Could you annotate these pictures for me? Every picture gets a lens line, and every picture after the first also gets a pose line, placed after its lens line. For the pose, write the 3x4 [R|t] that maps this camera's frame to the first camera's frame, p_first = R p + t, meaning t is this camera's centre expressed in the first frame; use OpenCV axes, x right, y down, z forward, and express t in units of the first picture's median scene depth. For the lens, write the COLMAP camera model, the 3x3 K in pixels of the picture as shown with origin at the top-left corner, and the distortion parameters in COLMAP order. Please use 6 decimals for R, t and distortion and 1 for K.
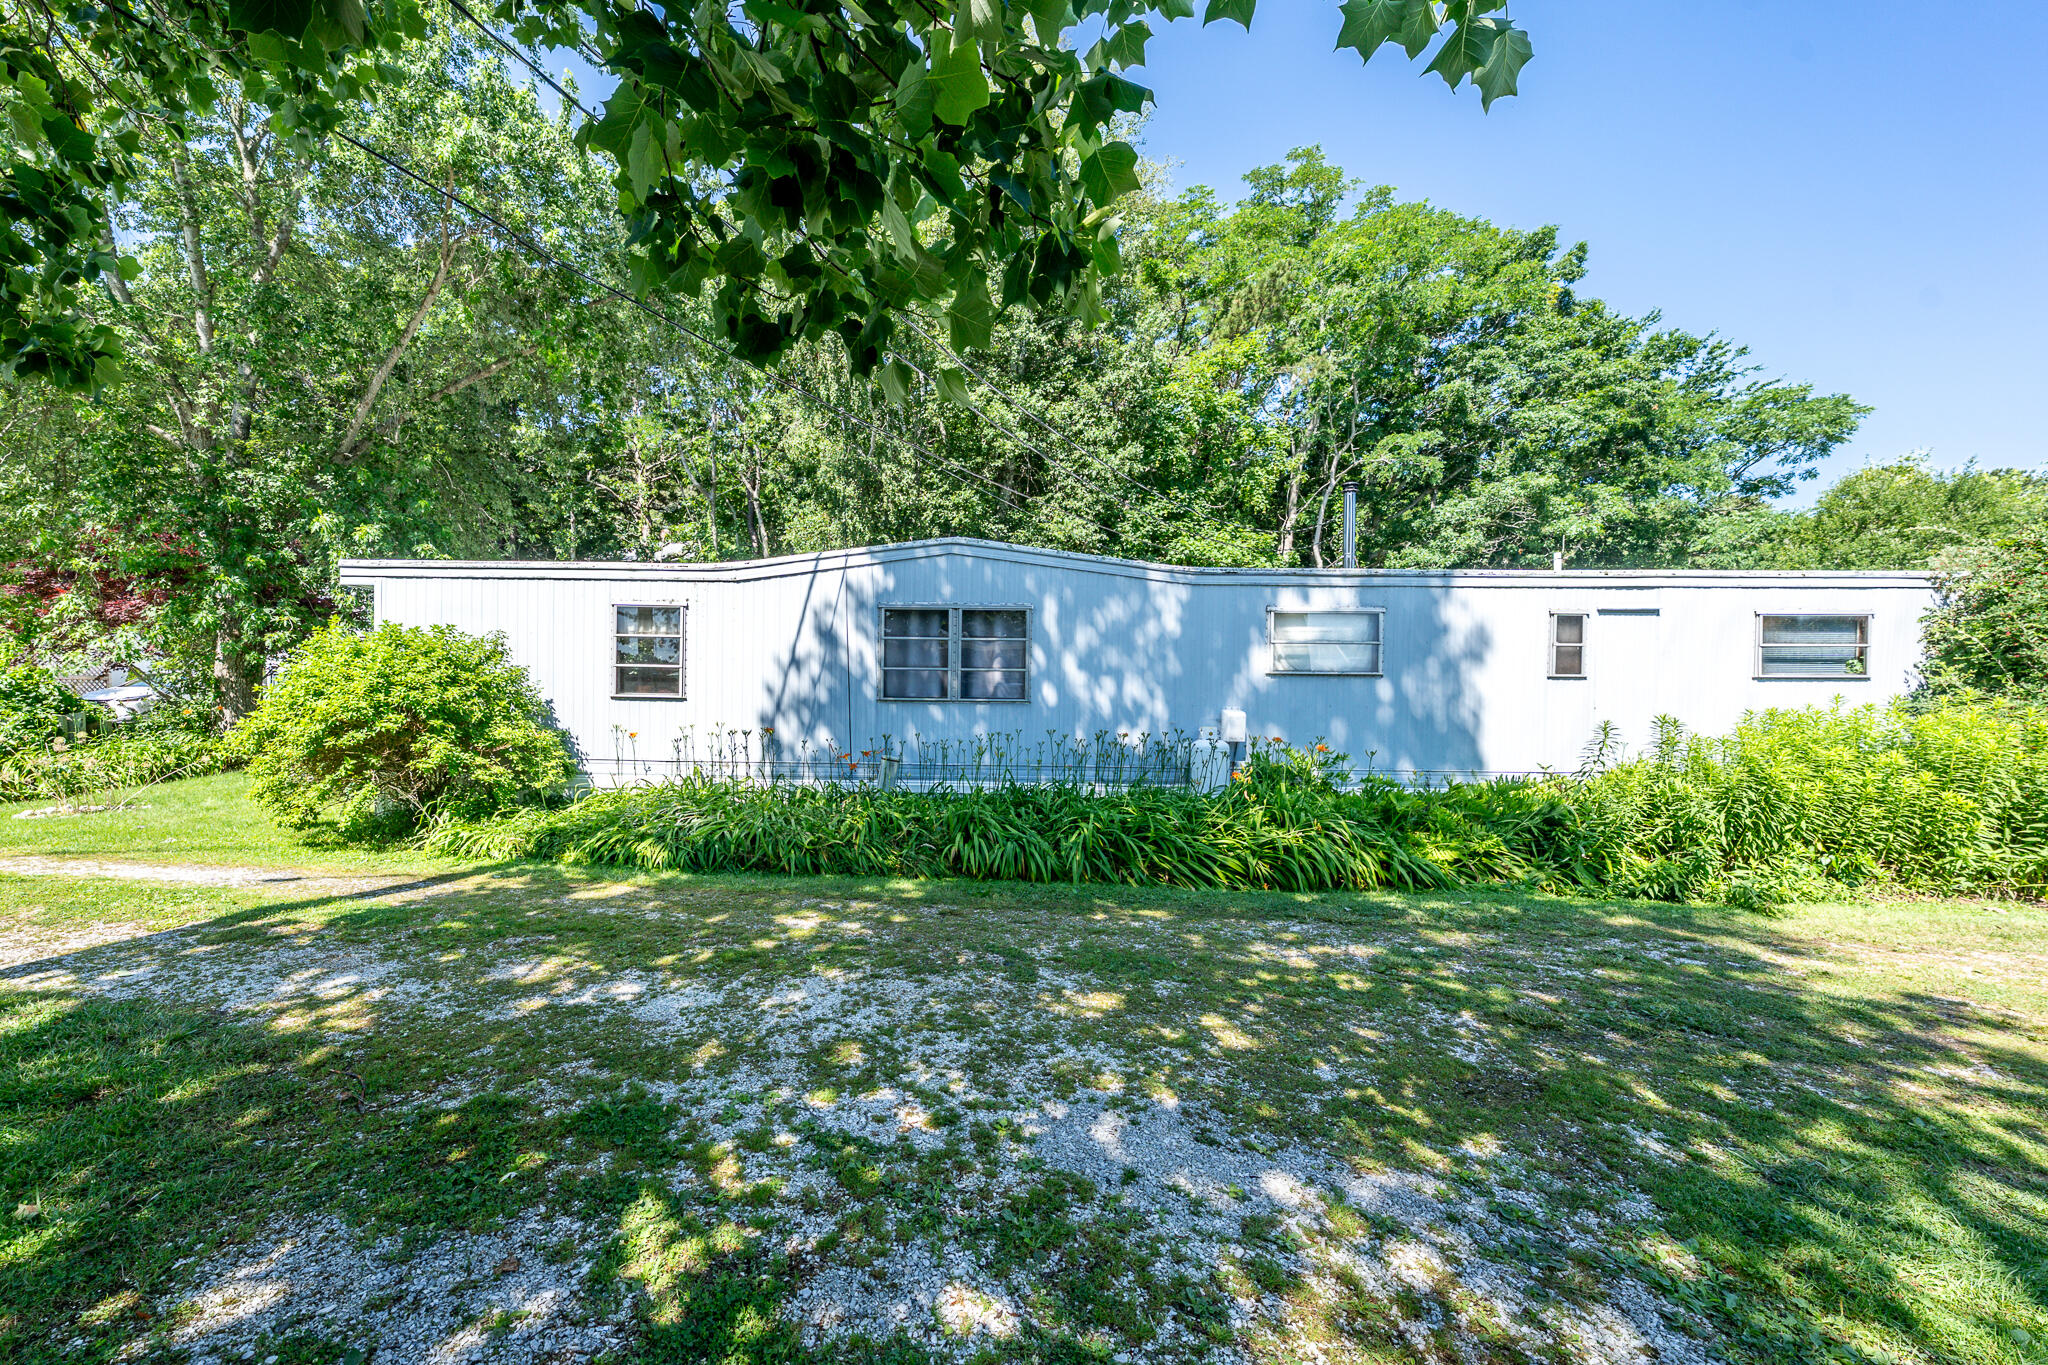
lens RADIAL K [[734.1, 0, 1023.9], [0, 734.1, 686.0], [0, 0, 1]] dist [0.000232, -0.000048]
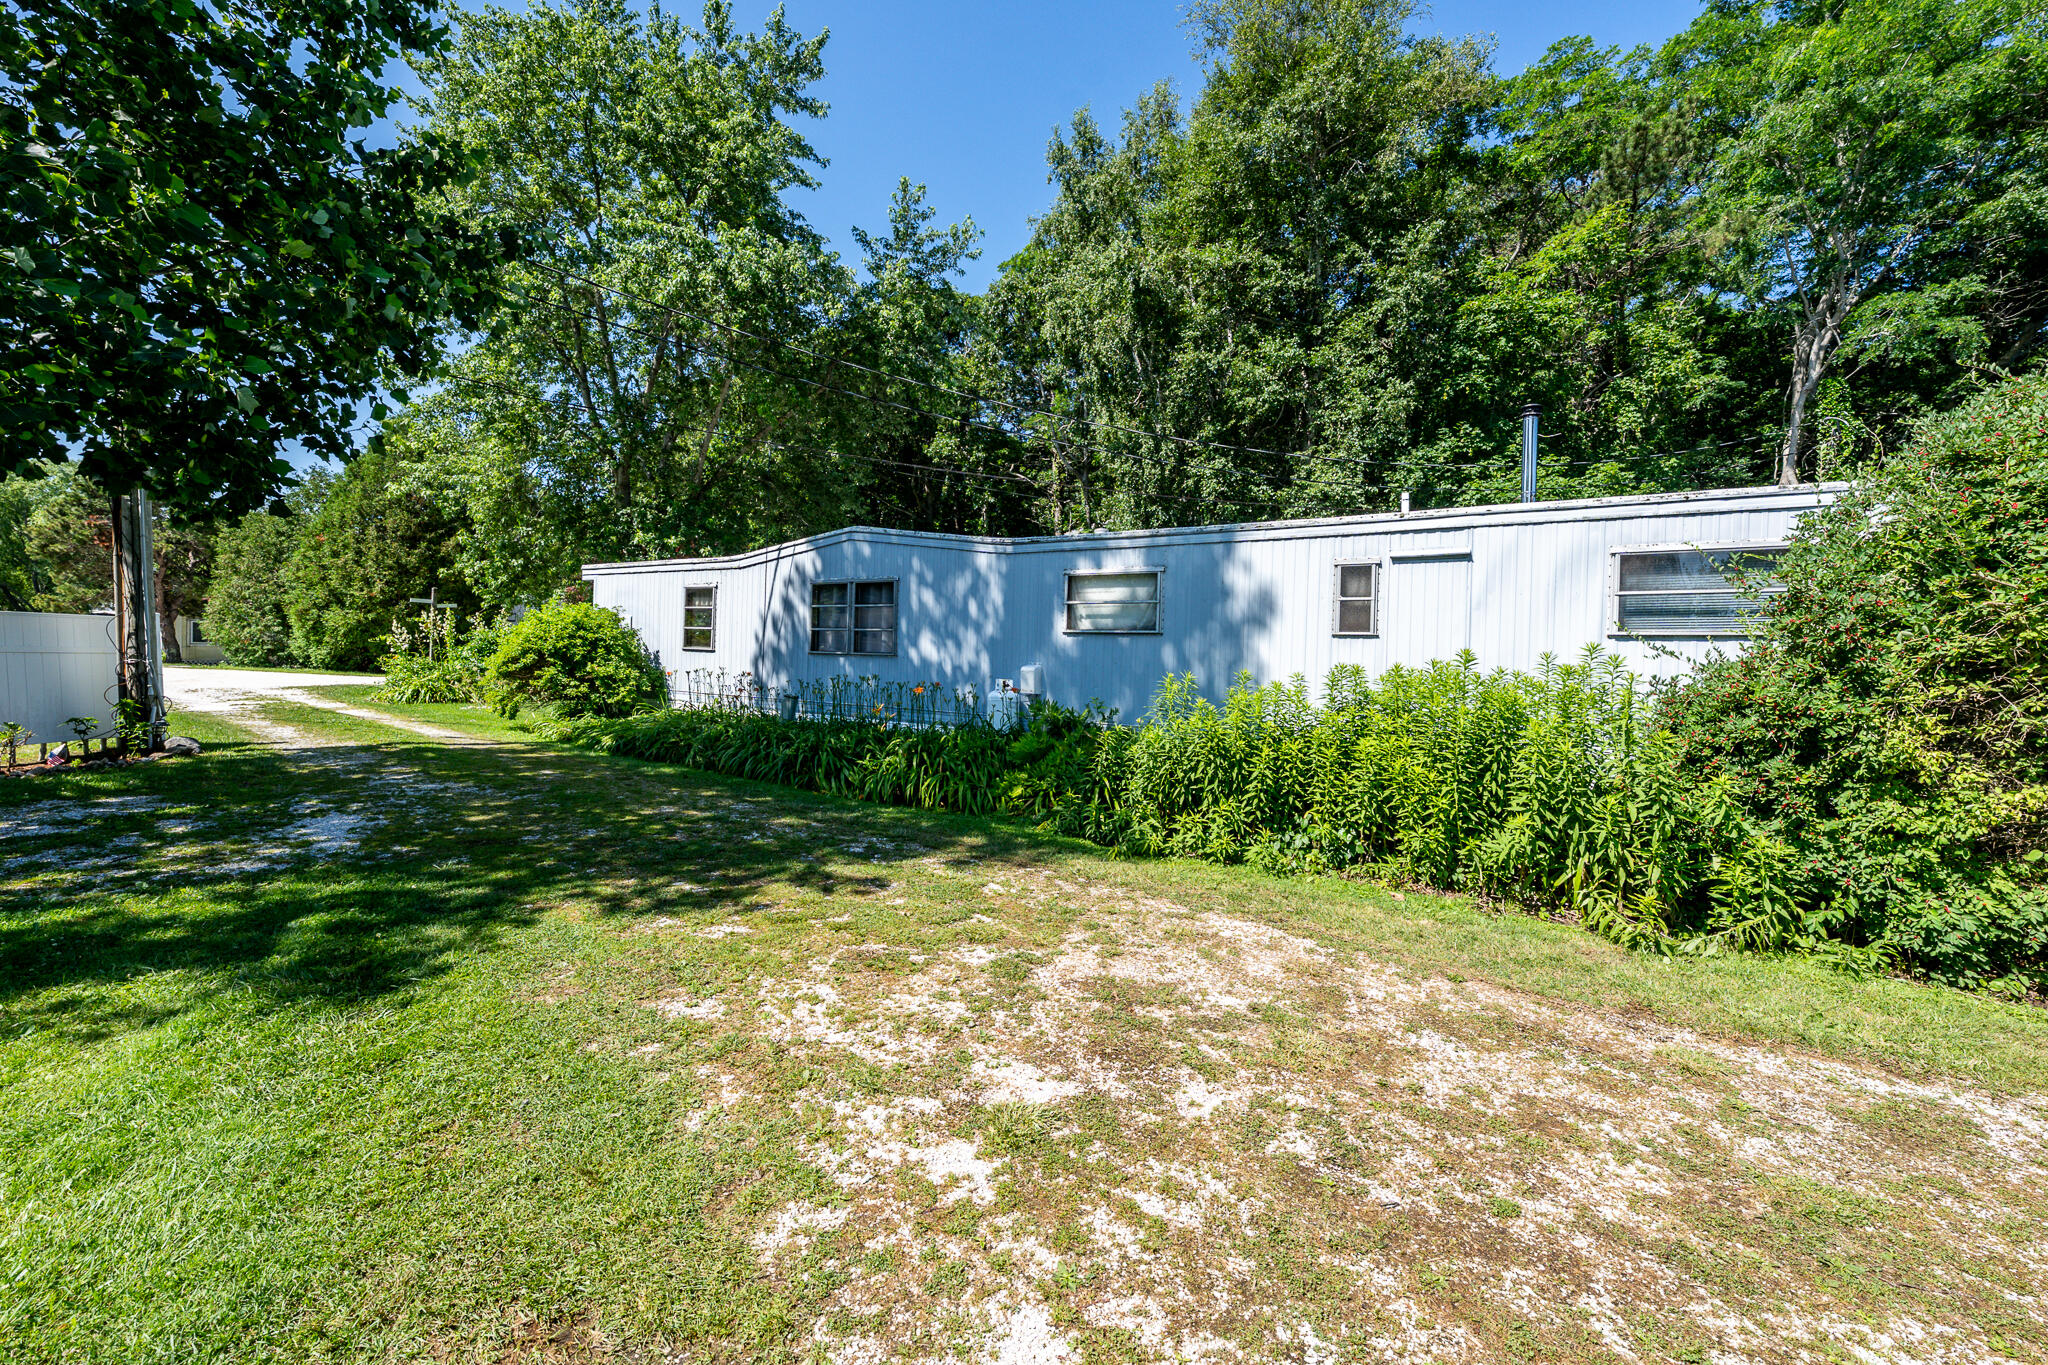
lens RADIAL K [[734.1, 0, 1023.7], [0, 734.1, 671.2], [0, 0, 1]] dist [0.000232, -0.000048]
pose [[0.877495, 0.023232, -0.479022, 0.791176], [-0.012184, 0.999584, 0.026160, 0.013710], [0.479430, -0.017119, 0.877413, 0.011212]]
